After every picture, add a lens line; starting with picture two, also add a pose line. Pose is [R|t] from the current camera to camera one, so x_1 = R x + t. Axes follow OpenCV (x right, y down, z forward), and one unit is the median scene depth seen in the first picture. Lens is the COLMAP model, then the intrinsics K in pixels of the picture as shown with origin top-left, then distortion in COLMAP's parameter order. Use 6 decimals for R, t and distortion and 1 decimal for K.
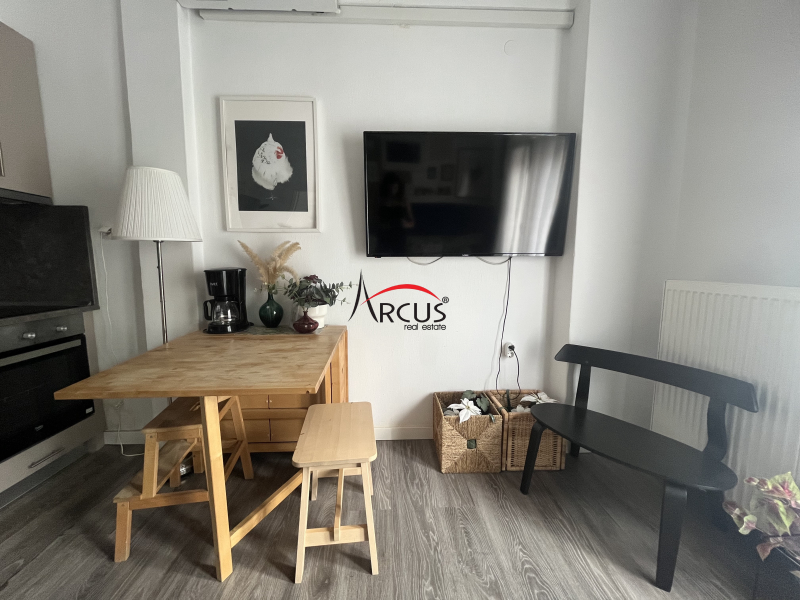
lens RADIAL K [[321.3, 0, 400.0], [0, 321.3, 300.0], [0, 0, 1]] dist [0.000043, 0.000078]
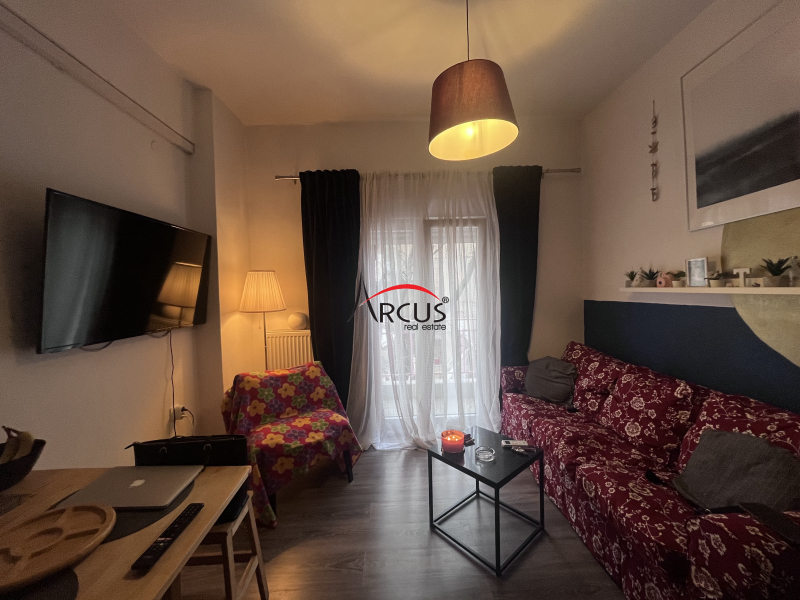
lens RADIAL K [[321.3, 0, 400.0], [0, 321.3, 300.0], [0, 0, 1]] dist [0.000043, 0.000078]
pose [[0.012799, -0.022002, 0.999676, -0.811211], [0.158654, 0.987138, 0.019695, -0.143751], [-0.987251, 0.158351, 0.016125, 0.203867]]
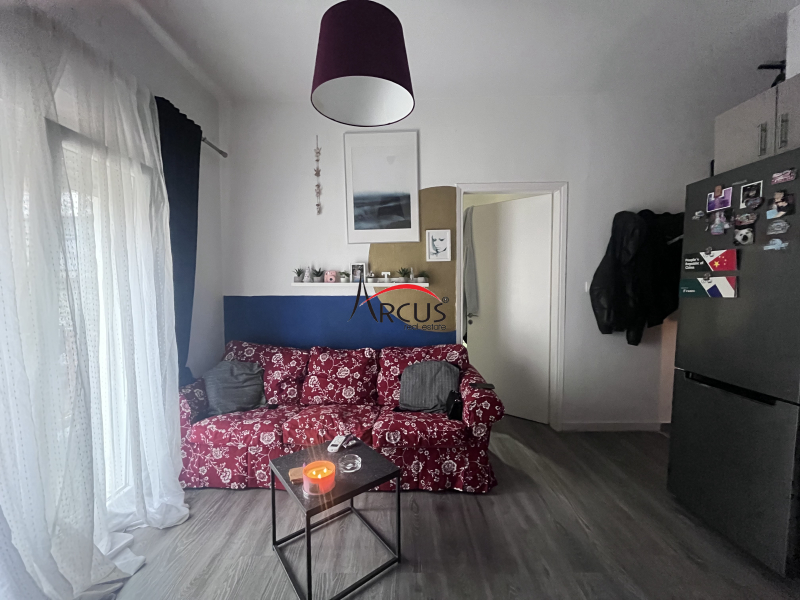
lens RADIAL K [[321.3, 0, 400.0], [0, 321.3, 300.0], [0, 0, 1]] dist [0.000043, 0.000078]
pose [[-0.998718, 0.008215, 0.049941, -0.019800], [0.016799, 0.984607, 0.173972, -0.196979], [-0.047743, 0.174588, -0.983483, 0.797802]]
